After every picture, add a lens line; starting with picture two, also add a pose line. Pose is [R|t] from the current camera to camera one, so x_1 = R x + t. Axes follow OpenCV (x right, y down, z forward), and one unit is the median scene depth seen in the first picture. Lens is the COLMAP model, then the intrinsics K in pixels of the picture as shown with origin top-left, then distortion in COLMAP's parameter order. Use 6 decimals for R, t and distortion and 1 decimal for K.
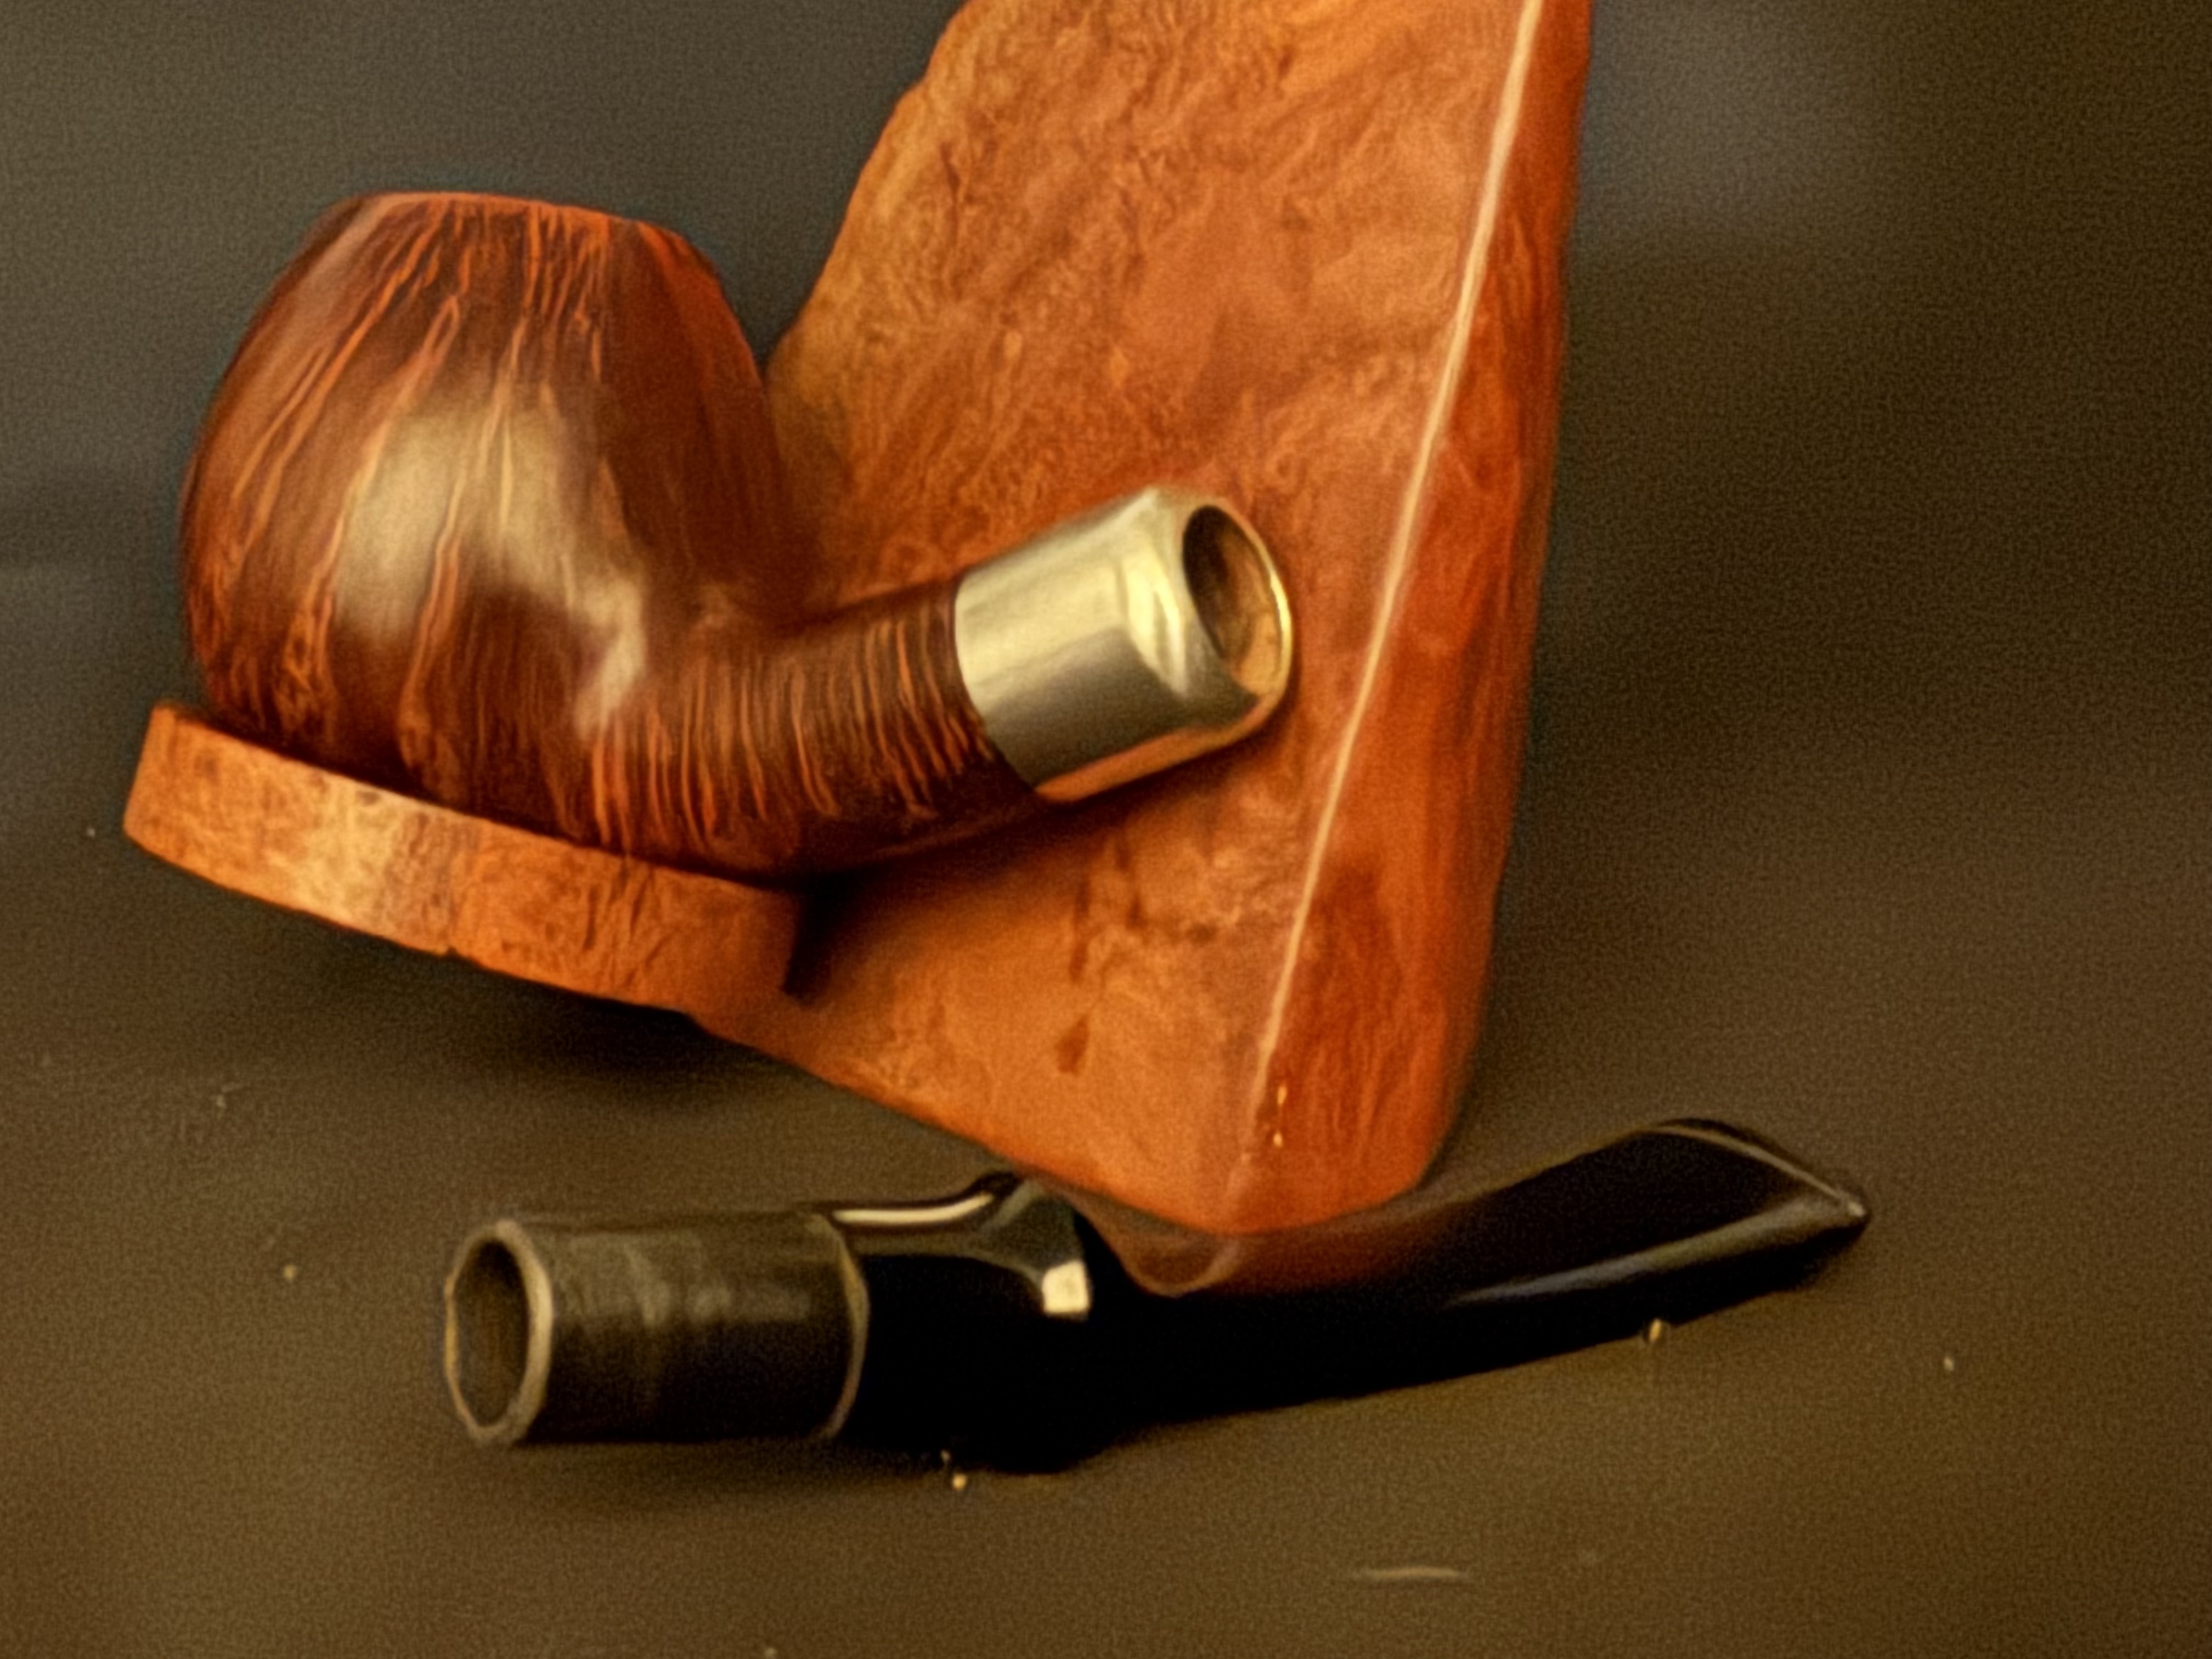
lens RADIAL K [[2882.6, 0, 953.3], [0, 2882.6, 815.3], [0, 0, 1]] dist [0.026215, 0.000000]
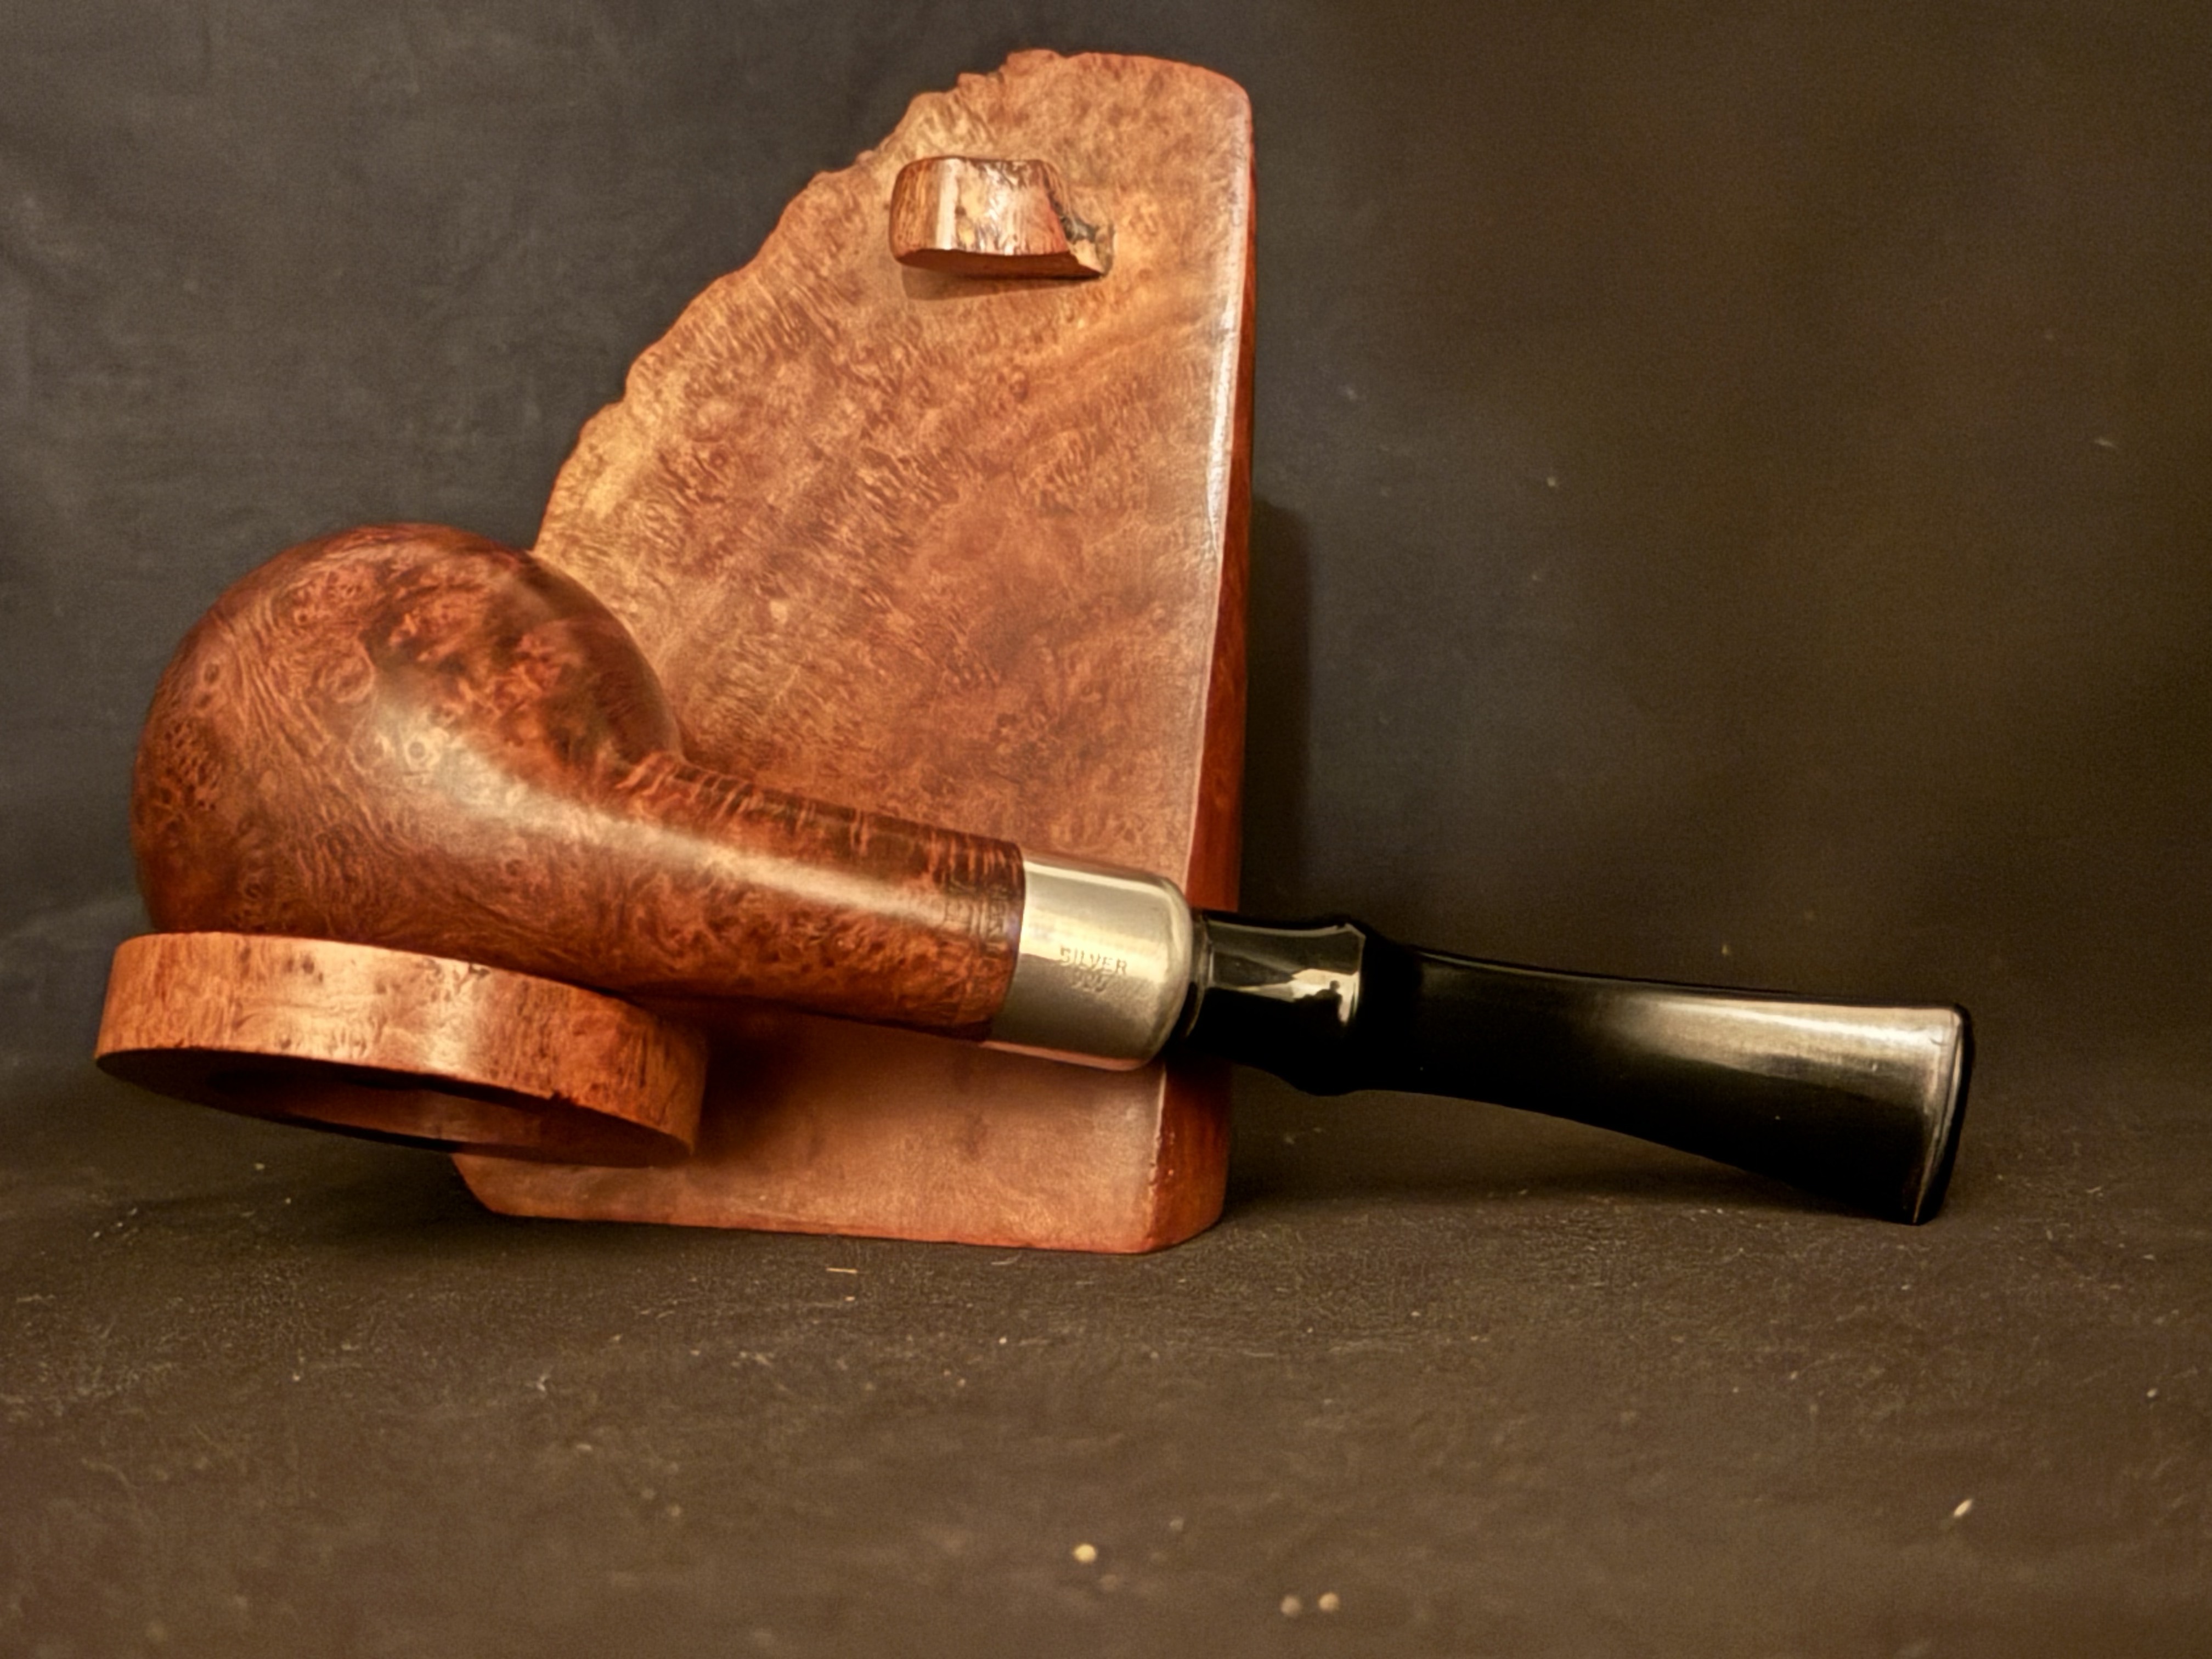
lens RADIAL K [[3770.3, 0, 1091.8], [0, 3770.3, 815.7], [0, 0, 1]] dist [0.176267, 0.000000]
pose [[0.852590, -0.045964, 0.520555, -0.800630], [0.119261, 0.986951, -0.108185, 0.129879], [-0.508790, 0.154319, 0.846947, -0.486311]]
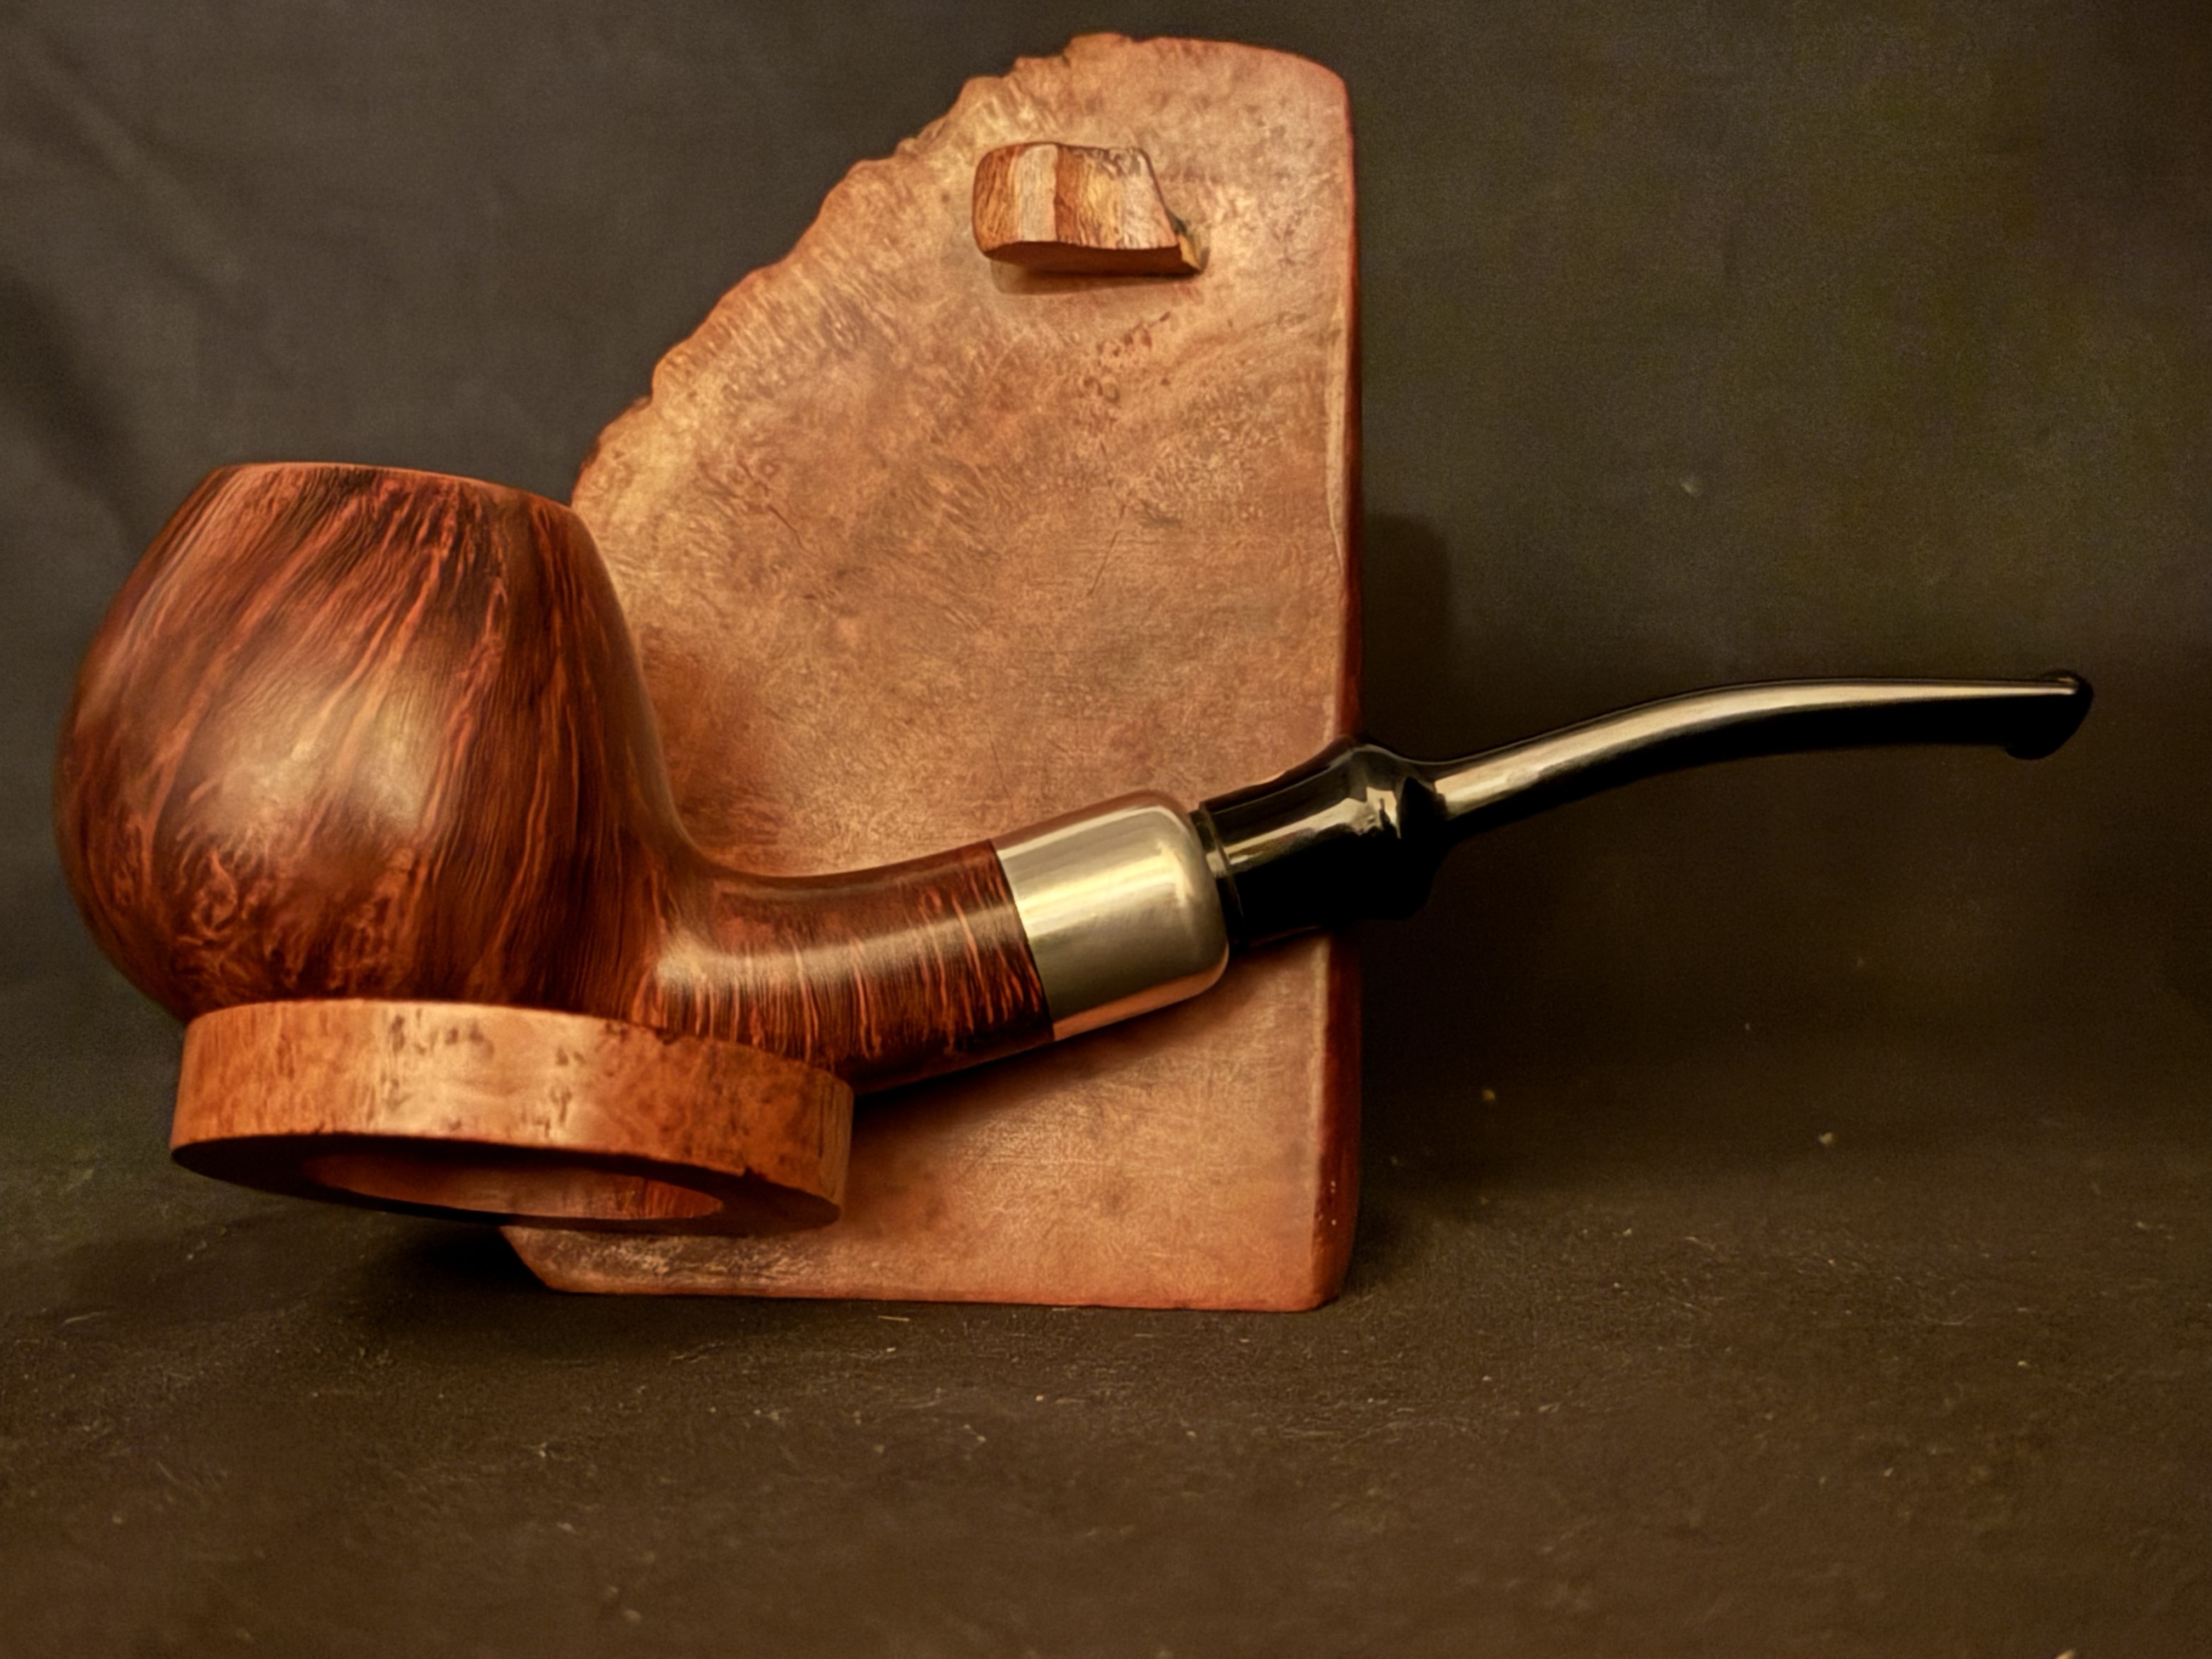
lens RADIAL K [[3328.9, 0, 1099.6], [0, 3328.9, 845.5], [0, 0, 1]] dist [0.116414, 0.000000]
pose [[0.727296, -0.064618, 0.683275, -0.922118], [0.154094, 0.985515, -0.070821, 0.035660], [-0.668802, 0.156796, 0.726718, -0.027077]]
